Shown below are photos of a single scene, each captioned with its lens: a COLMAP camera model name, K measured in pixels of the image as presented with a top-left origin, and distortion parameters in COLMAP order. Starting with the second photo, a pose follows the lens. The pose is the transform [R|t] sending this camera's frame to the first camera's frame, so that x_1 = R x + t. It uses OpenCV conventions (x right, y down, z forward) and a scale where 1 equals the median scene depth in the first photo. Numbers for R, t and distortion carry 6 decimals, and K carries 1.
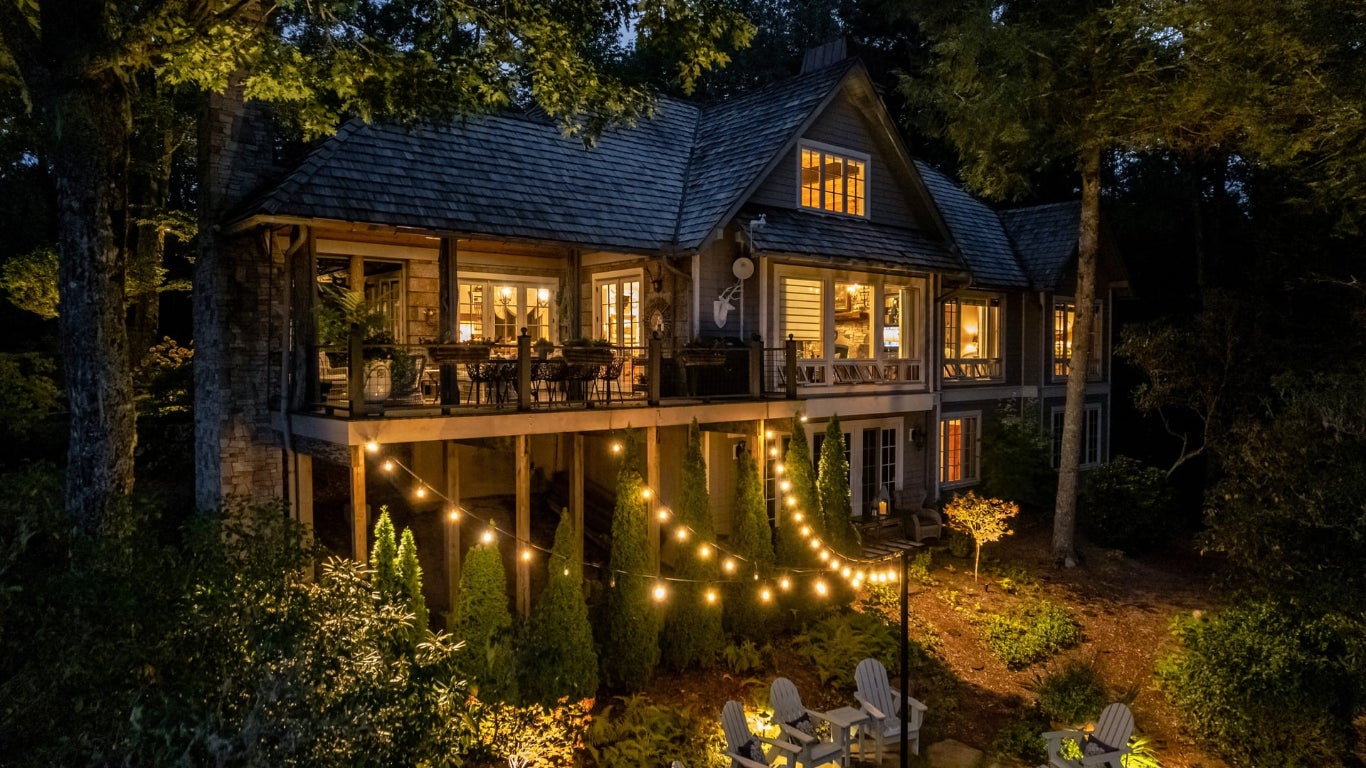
lens RADIAL K [[875.3, 0, 683.6], [0, 875.3, 380.6], [0, 0, 1]] dist [-0.026946, 0.014272]
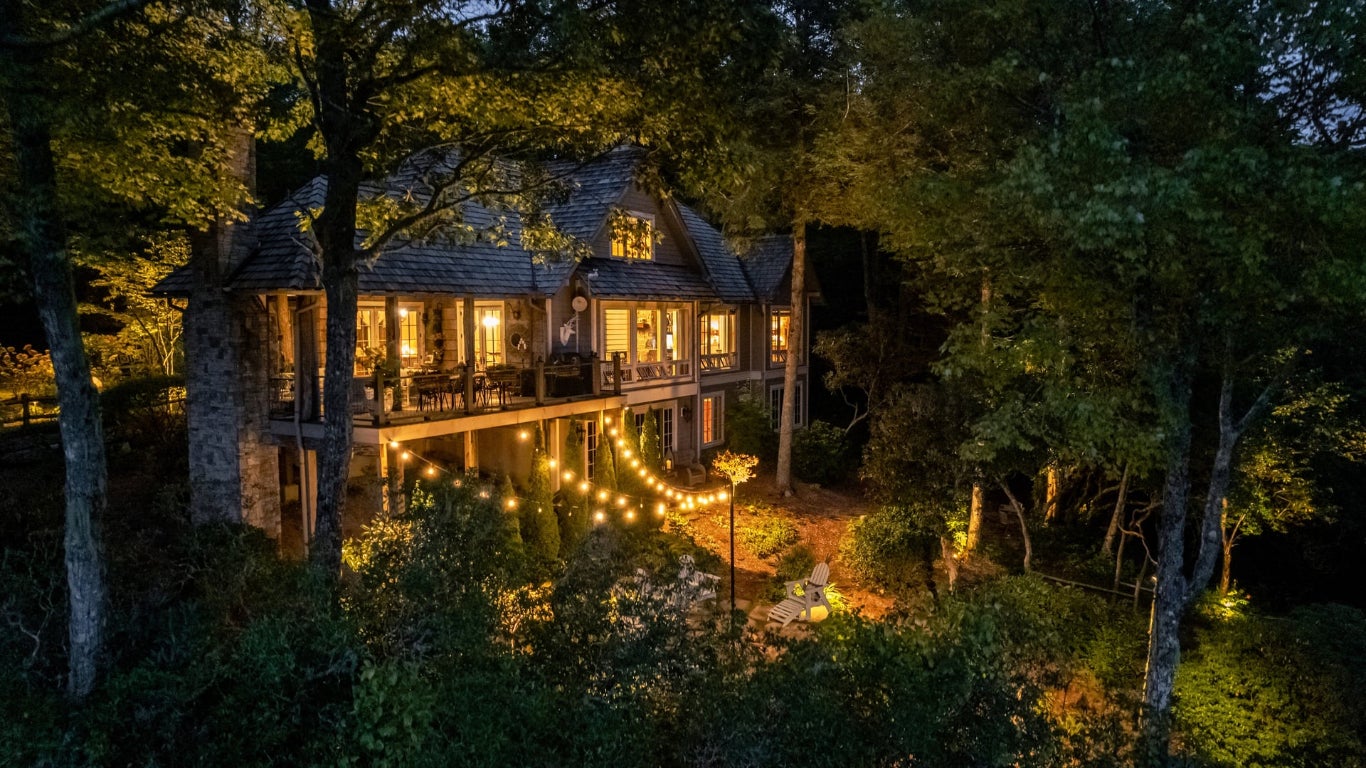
lens RADIAL K [[875.3, 0, 682.3], [0, 875.3, 381.1], [0, 0, 1]] dist [-0.026946, 0.014272]
pose [[0.948640, -0.027490, 0.315161, -0.224116], [0.013484, 0.998826, 0.046535, -0.065683], [-0.316070, -0.039895, 0.947897, -0.411979]]
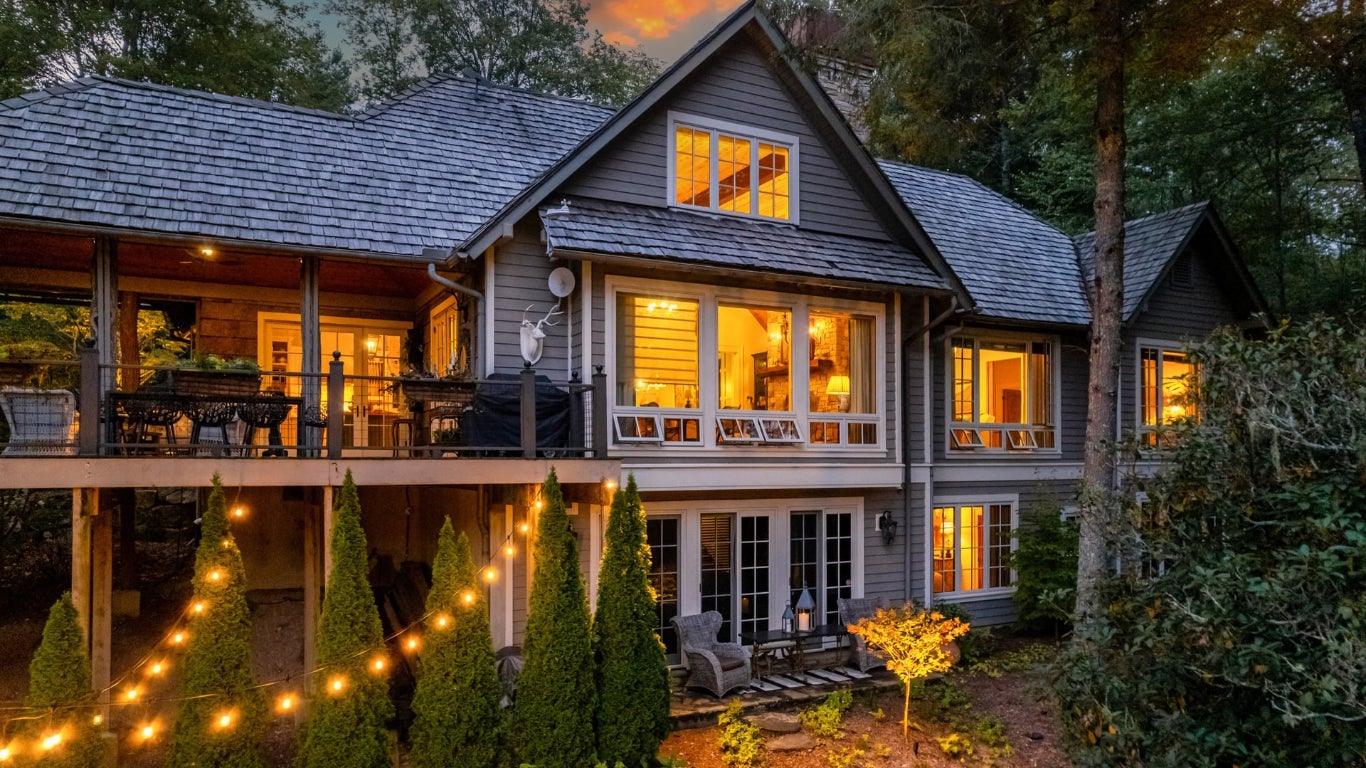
lens RADIAL K [[875.3, 0, 667.2], [0, 875.3, 468.6], [0, 0, 1]] dist [-0.026946, 0.014272]
pose [[0.971463, -0.002050, -0.237184, 0.321176], [-0.004031, 0.999676, -0.025150, 0.044309], [0.237159, 0.025388, 0.971139, 0.311517]]
